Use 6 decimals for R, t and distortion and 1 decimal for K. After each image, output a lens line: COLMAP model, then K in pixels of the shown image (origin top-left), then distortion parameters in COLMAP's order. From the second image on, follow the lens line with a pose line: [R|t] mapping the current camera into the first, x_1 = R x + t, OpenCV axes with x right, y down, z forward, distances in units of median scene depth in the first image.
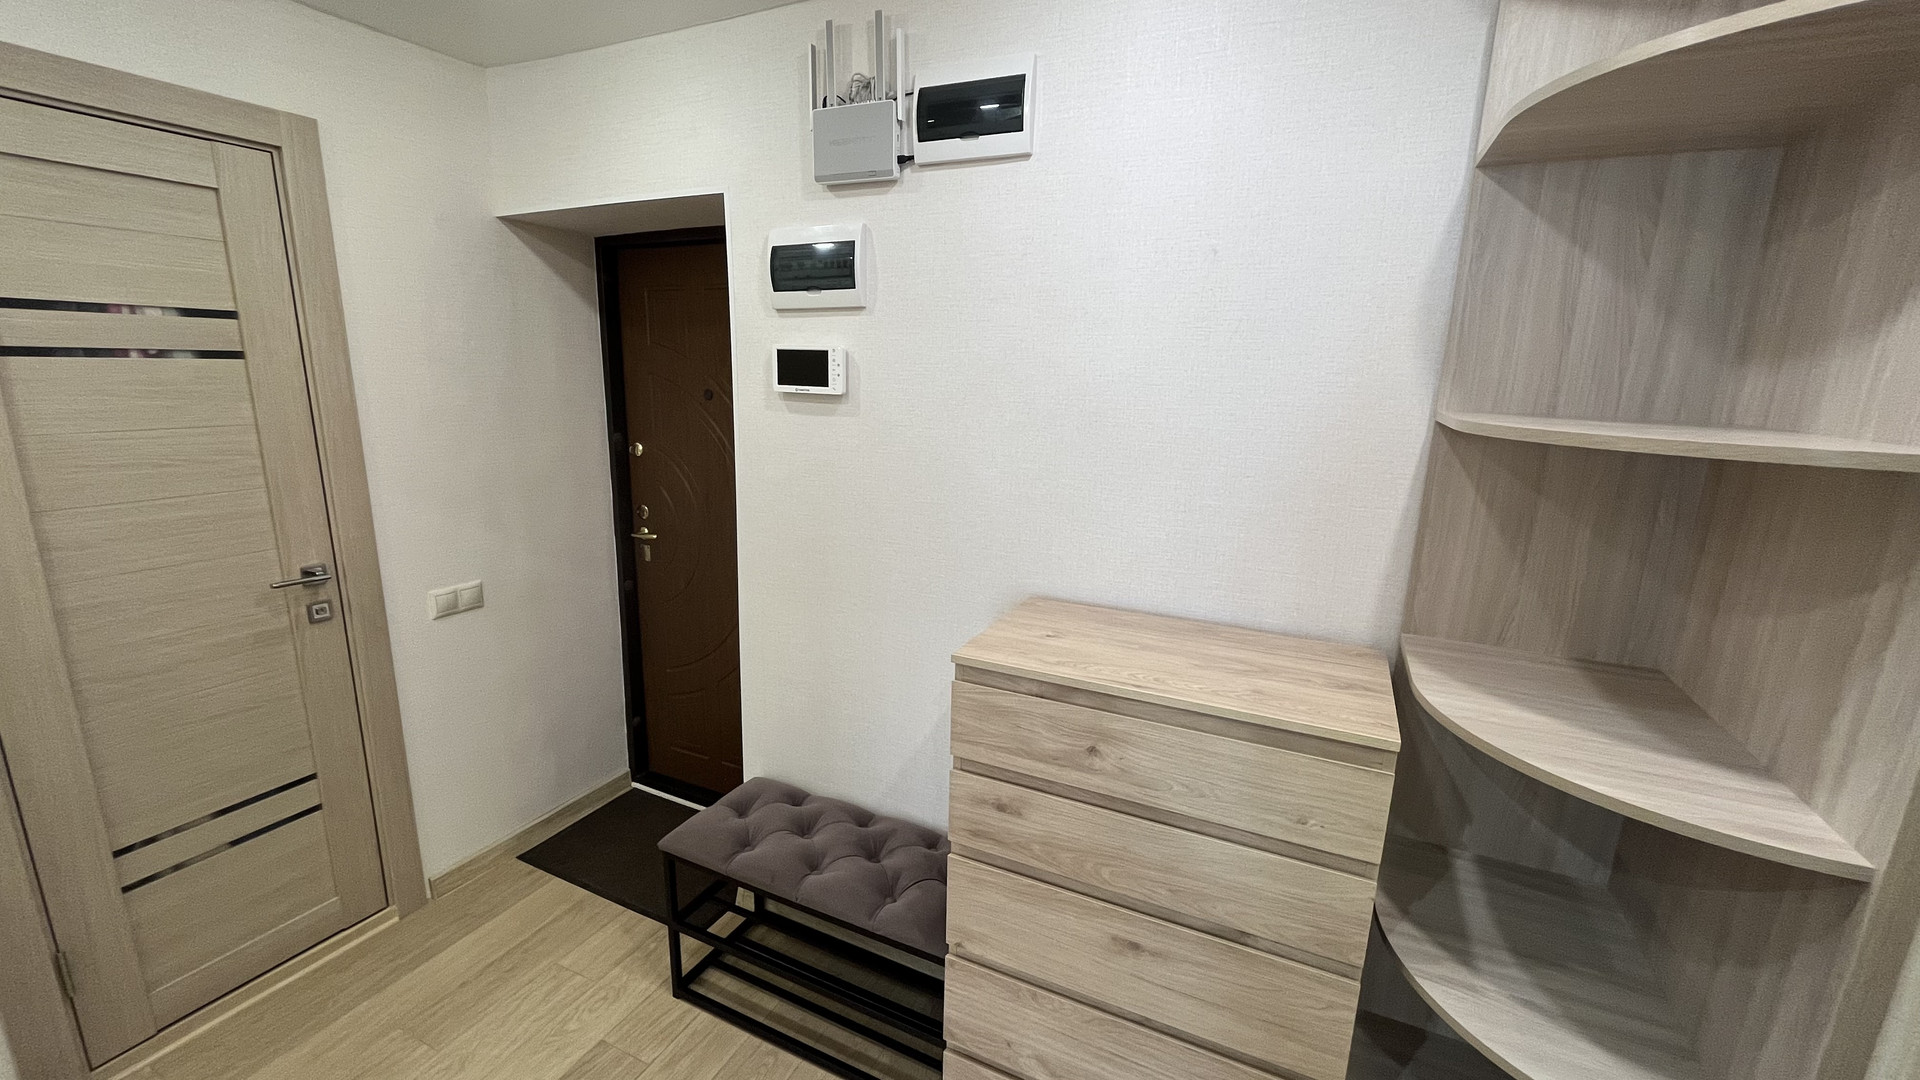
lens RADIAL K [[777.1, 0, 960.6], [0, 777.1, 540.8], [0, 0, 1]] dist [-0.001599, -0.000854]
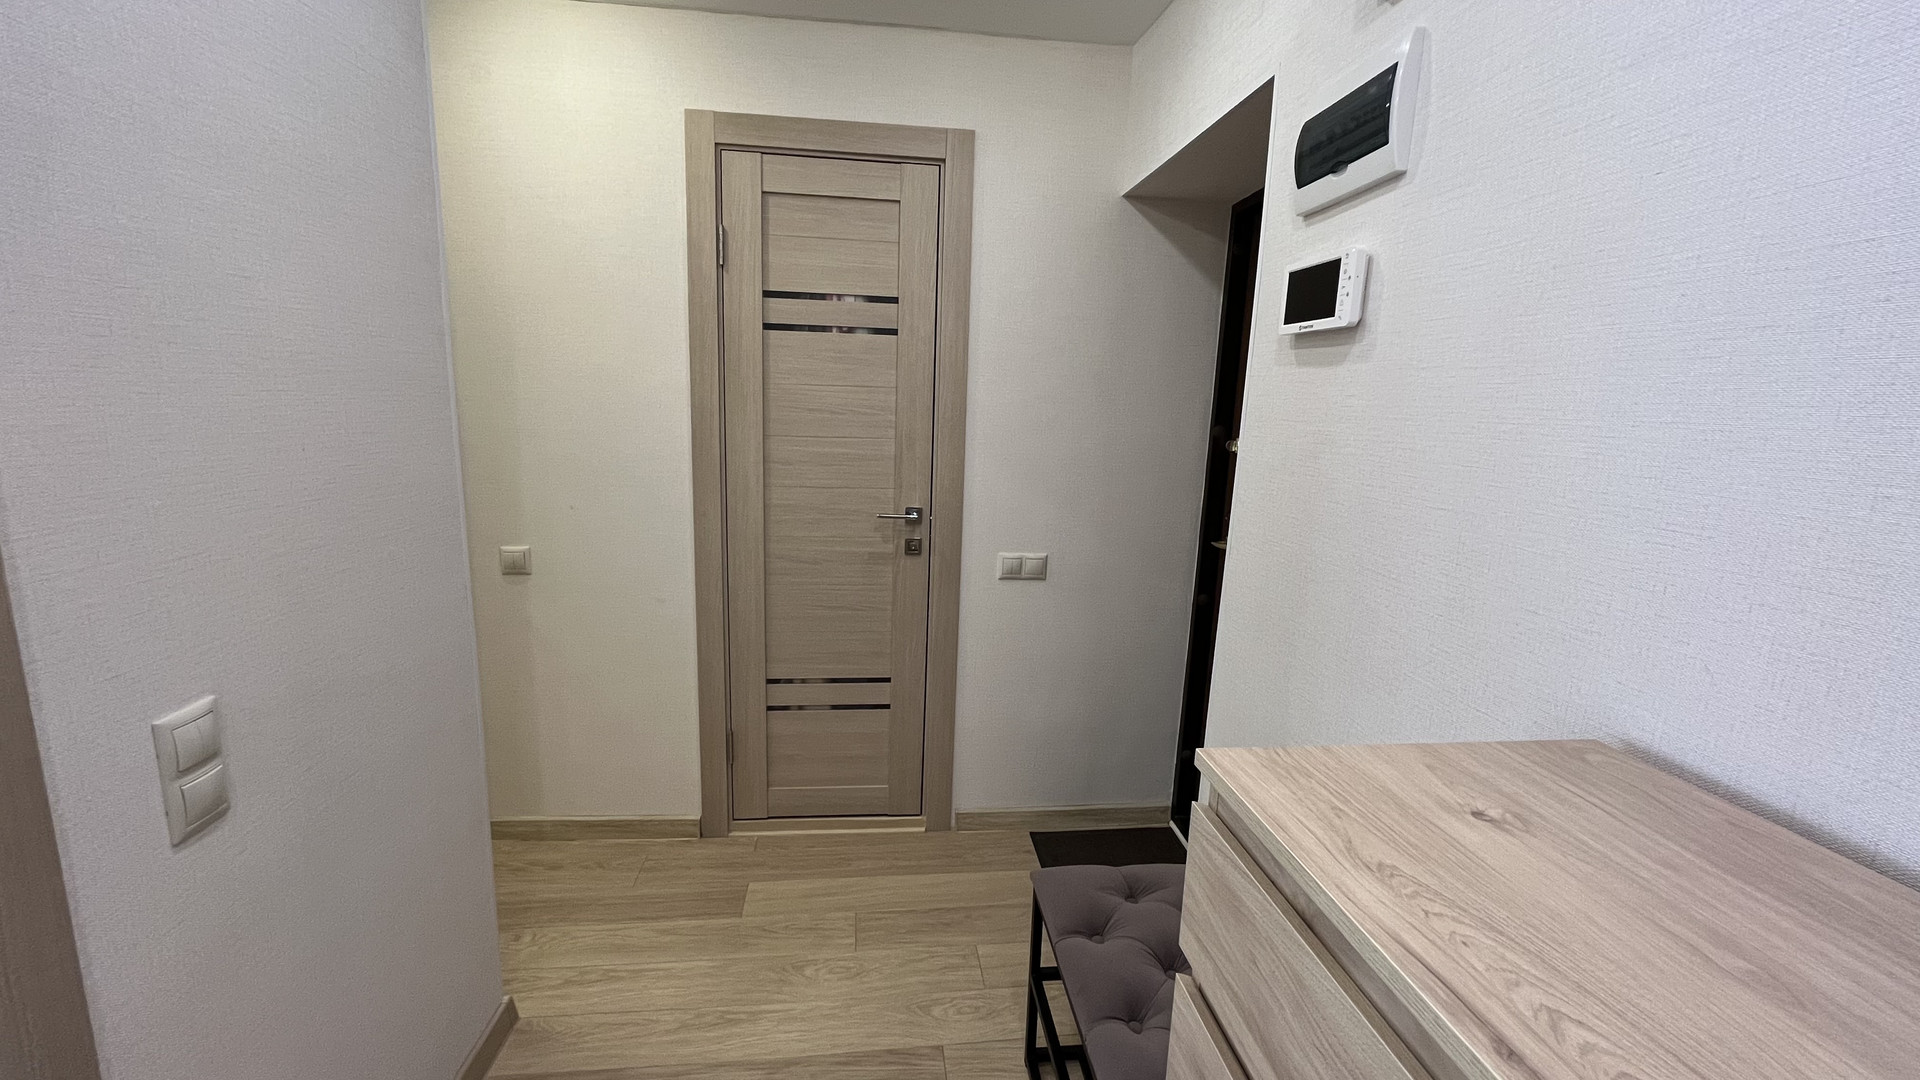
lens RADIAL K [[777.1, 0, 957.2], [0, 777.1, 539.6], [0, 0, 1]] dist [-0.001599, -0.000854]
pose [[0.528115, 0.146851, -0.836378, 0.225867], [-0.205776, 0.977709, 0.041732, 0.017837], [0.823863, 0.150067, 0.546561, 0.425505]]
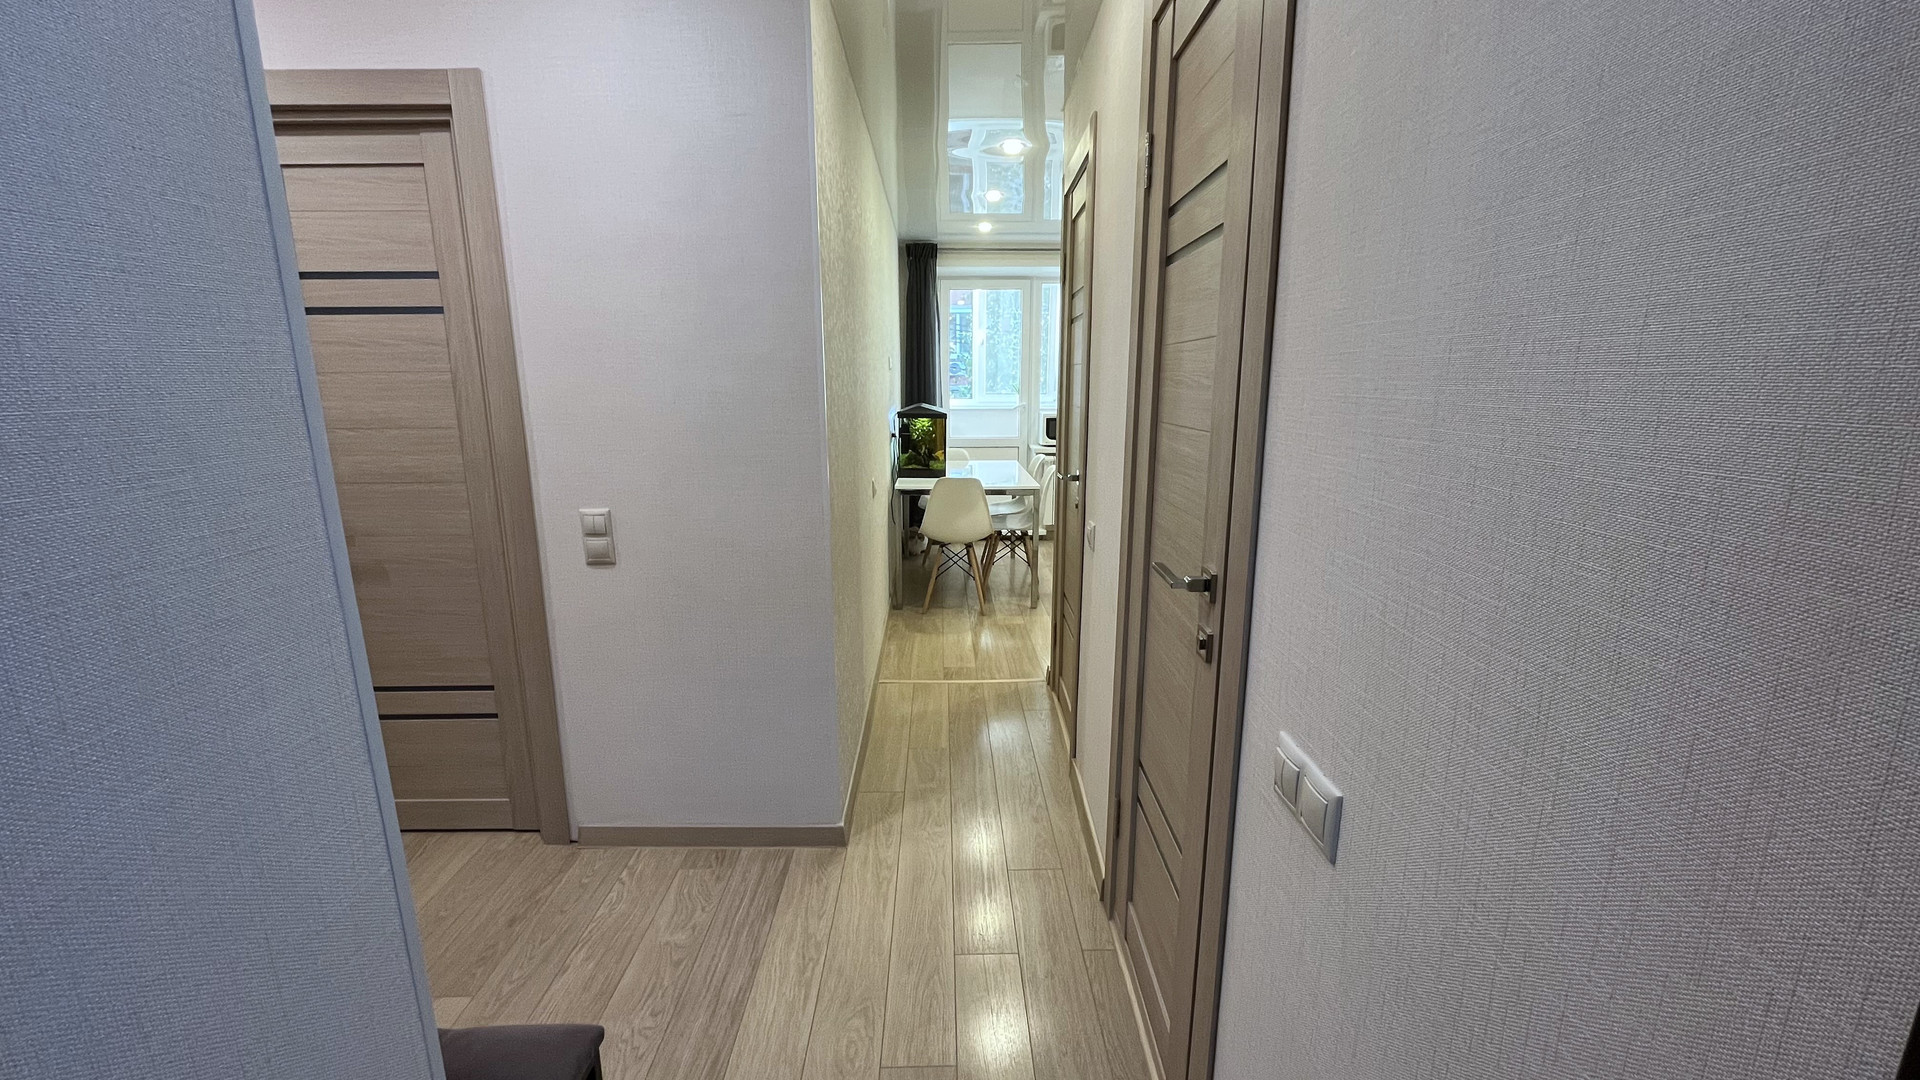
lens RADIAL K [[777.1, 0, 956.1], [0, 777.1, 542.5], [0, 0, 1]] dist [-0.001599, -0.000854]
pose [[-0.897657, 0.066658, -0.435624, -0.404342], [-0.117662, 0.916360, 0.382675, -0.209724], [0.424697, 0.394767, -0.814734, 1.478978]]
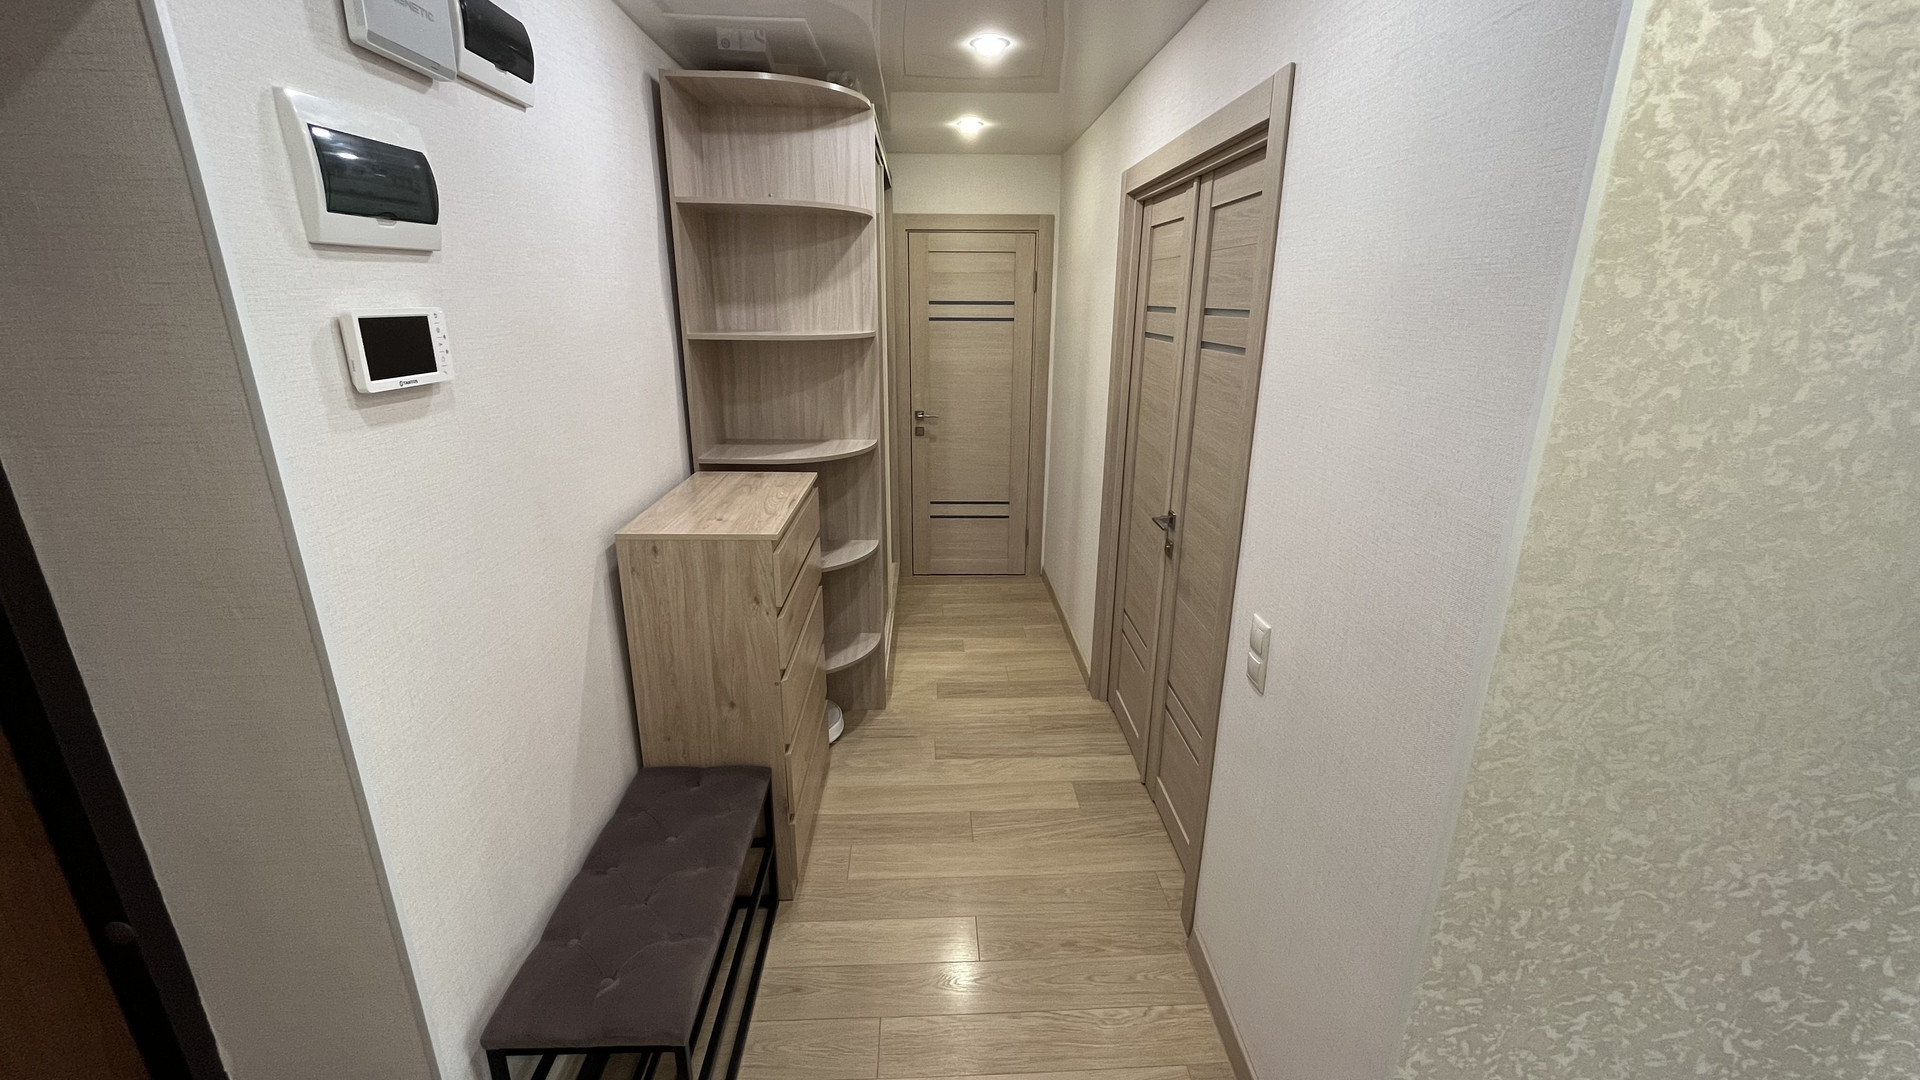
lens RADIAL K [[777.1, 0, 958.9], [0, 777.1, 545.0], [0, 0, 1]] dist [-0.001599, -0.000854]
pose [[-0.464607, -0.295639, 0.834708, -0.983283], [0.174852, 0.893435, 0.413763, -0.263136], [-0.868083, 0.338188, -0.363403, 0.906130]]
